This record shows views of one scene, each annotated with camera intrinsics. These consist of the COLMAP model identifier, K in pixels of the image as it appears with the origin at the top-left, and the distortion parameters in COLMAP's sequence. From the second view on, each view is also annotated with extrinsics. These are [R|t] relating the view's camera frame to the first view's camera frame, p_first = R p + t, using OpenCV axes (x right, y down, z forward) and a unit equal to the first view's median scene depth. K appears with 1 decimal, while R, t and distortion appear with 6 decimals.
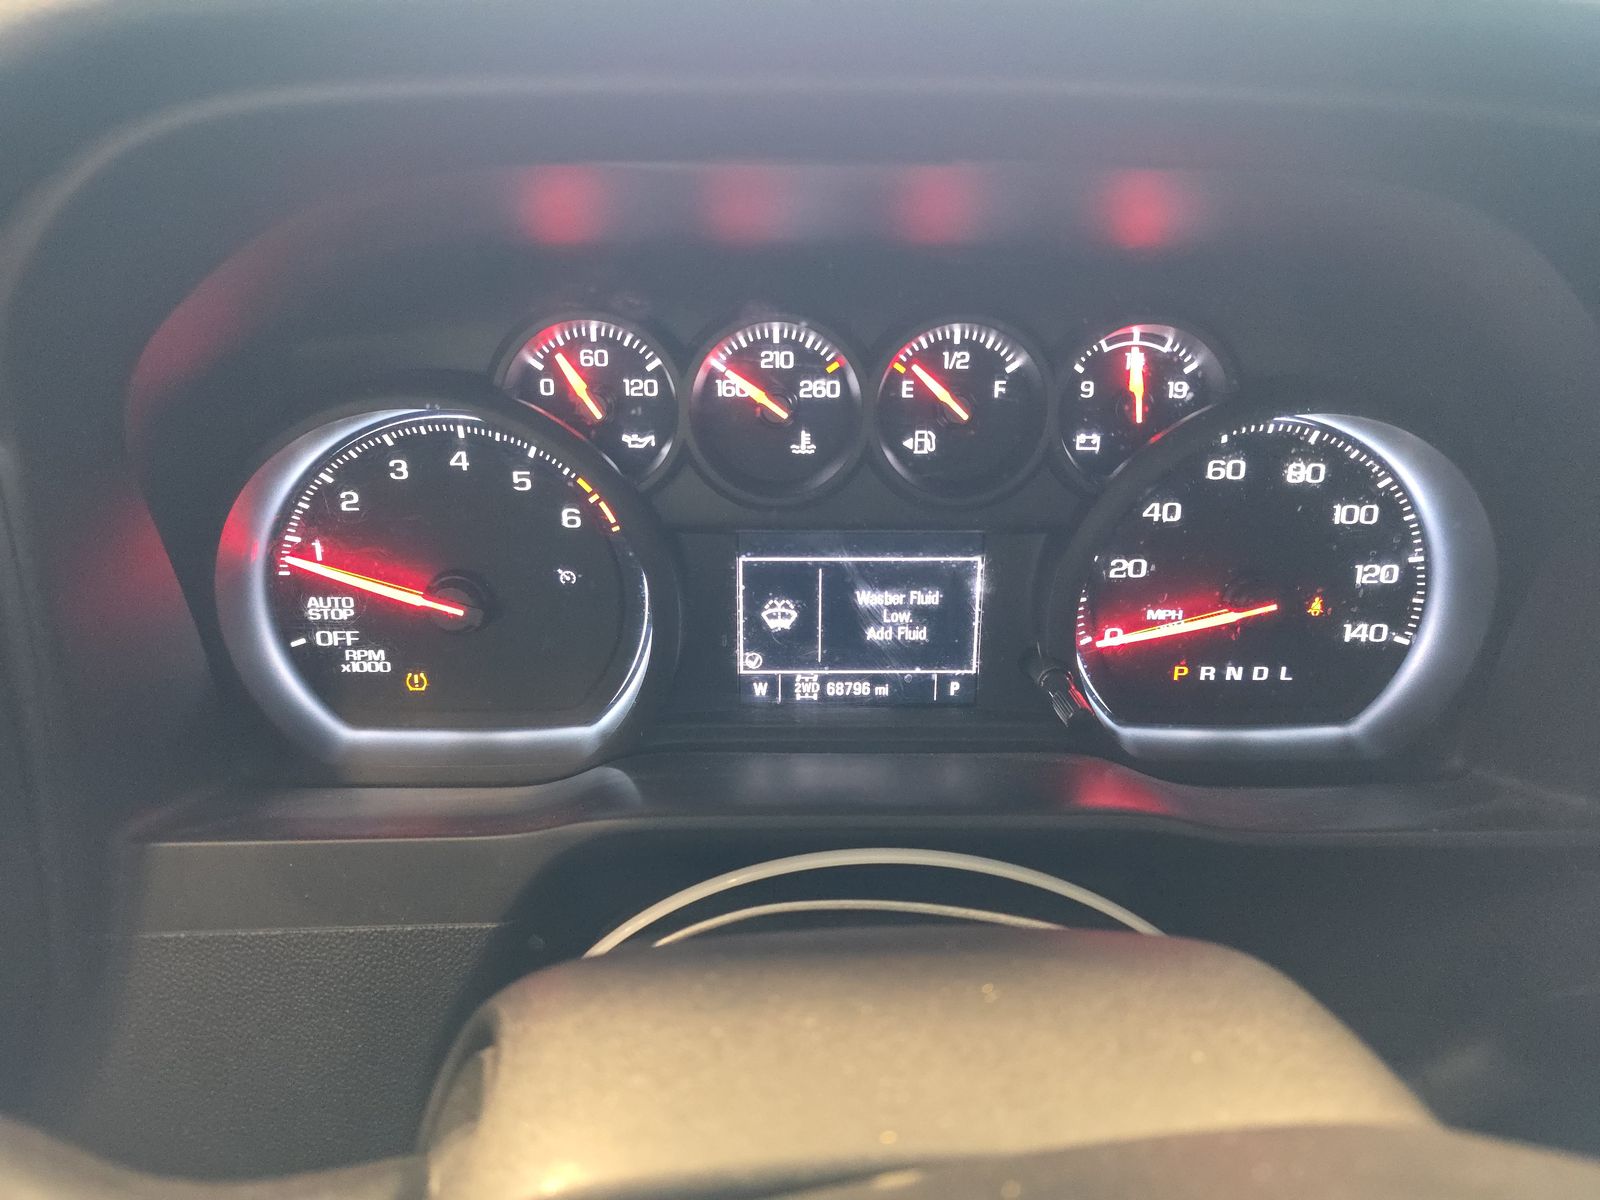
lens RADIAL K [[1062.6, 0, 800.0], [0, 1062.6, 600.0], [0, 0, 1]] dist [0.033337, -0.037809]
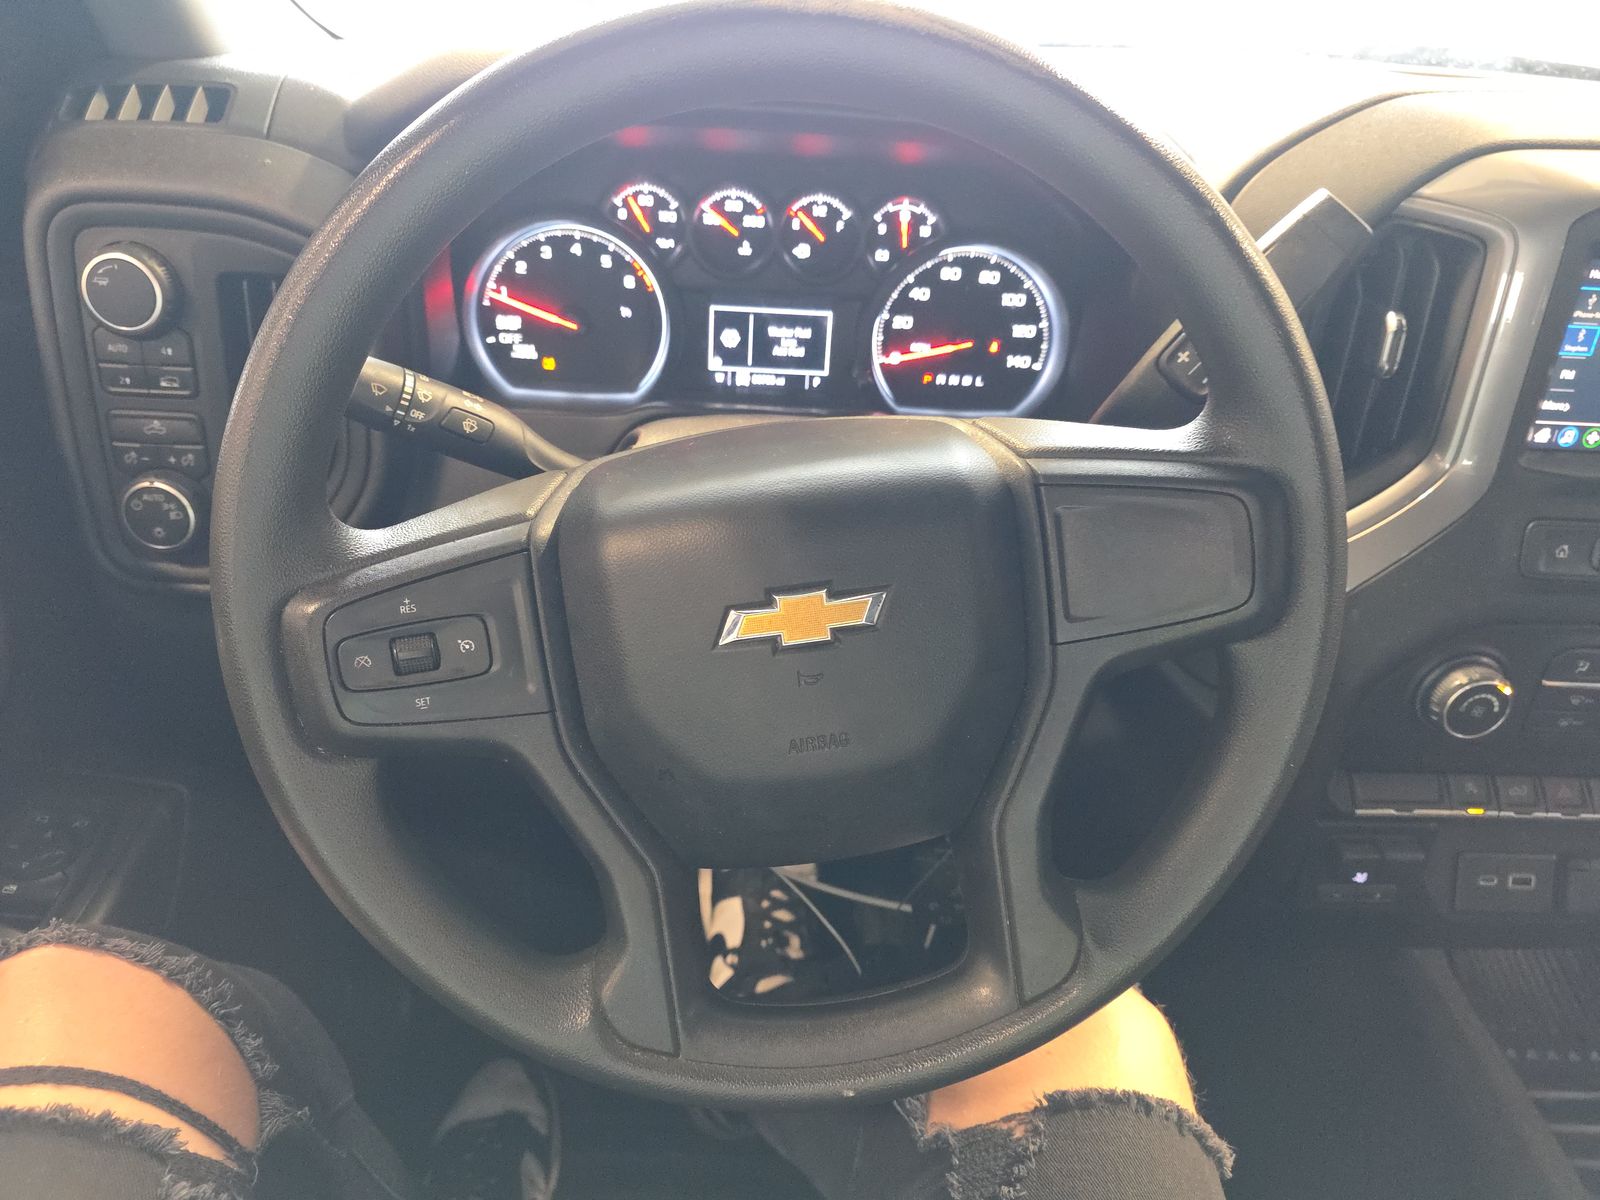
lens RADIAL K [[1062.6, 0, 800.0], [0, 1062.6, 600.0], [0, 0, 1]] dist [0.033337, -0.037809]
pose [[0.997509, 0.028809, 0.064395, -0.003712], [-0.036961, 0.990928, 0.129215, 0.250960], [-0.060088, -0.131273, 0.989524, -1.119817]]
